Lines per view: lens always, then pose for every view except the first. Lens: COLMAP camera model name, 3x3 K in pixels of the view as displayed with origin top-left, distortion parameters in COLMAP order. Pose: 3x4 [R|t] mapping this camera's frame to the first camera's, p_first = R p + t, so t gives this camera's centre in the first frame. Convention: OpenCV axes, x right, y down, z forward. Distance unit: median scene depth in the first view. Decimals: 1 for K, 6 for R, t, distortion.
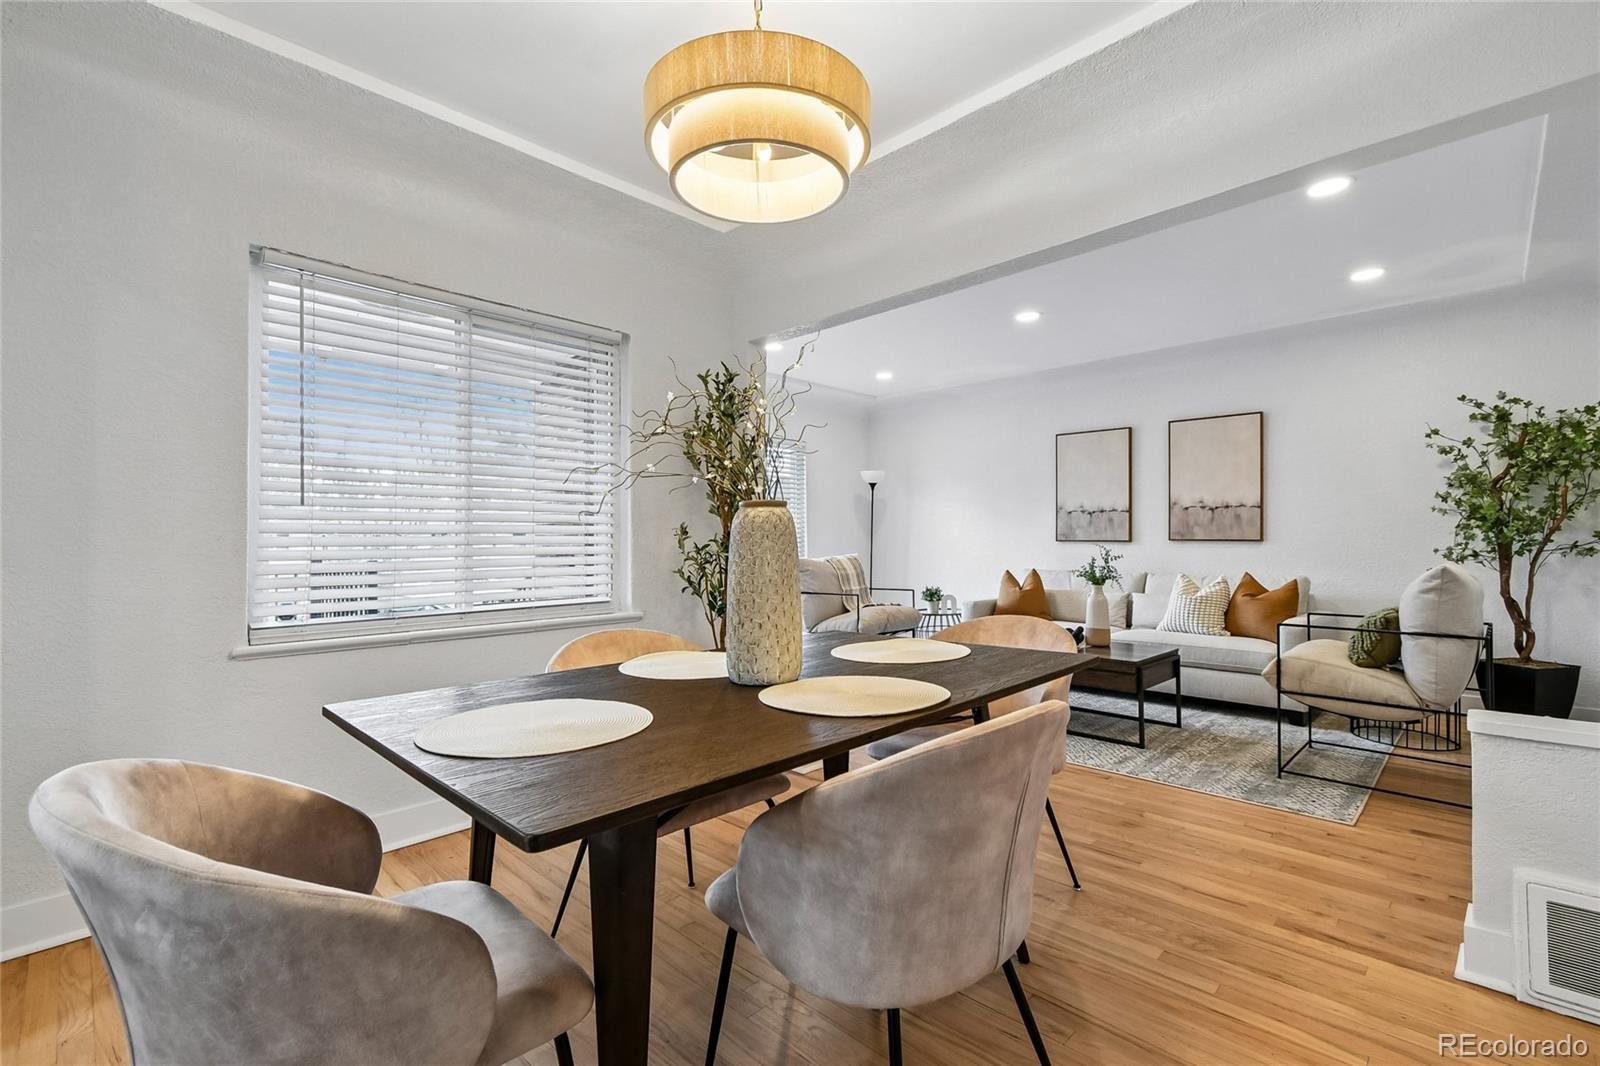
lens RADIAL K [[703.1, 0, 799.7], [0, 703.1, 524.2], [0, 0, 1]] dist [0.001368, -0.000766]
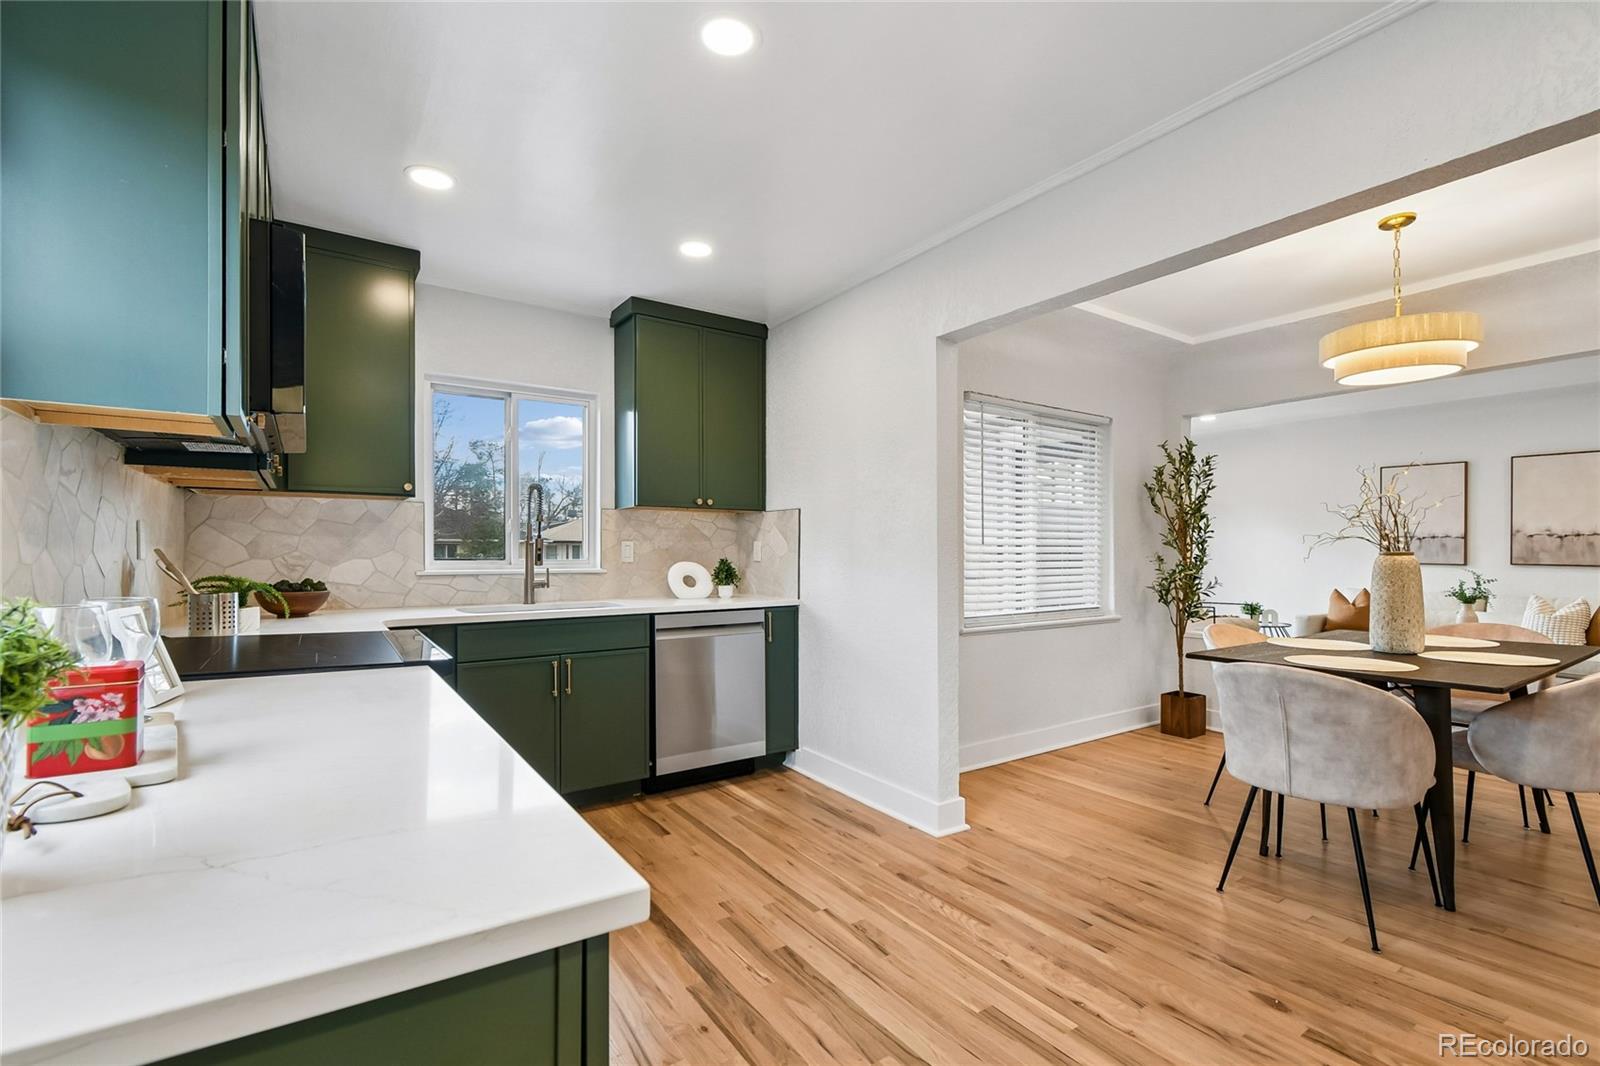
lens RADIAL K [[707.8, 0, 795.9], [0, 707.8, 535.5], [0, 0, 1]] dist [0.002315, -0.003971]
pose [[0.978665, 0.002890, -0.205440, -0.442754], [-0.002644, 0.999995, 0.001471, -0.027626], [0.205444, -0.000897, 0.978669, -0.402677]]
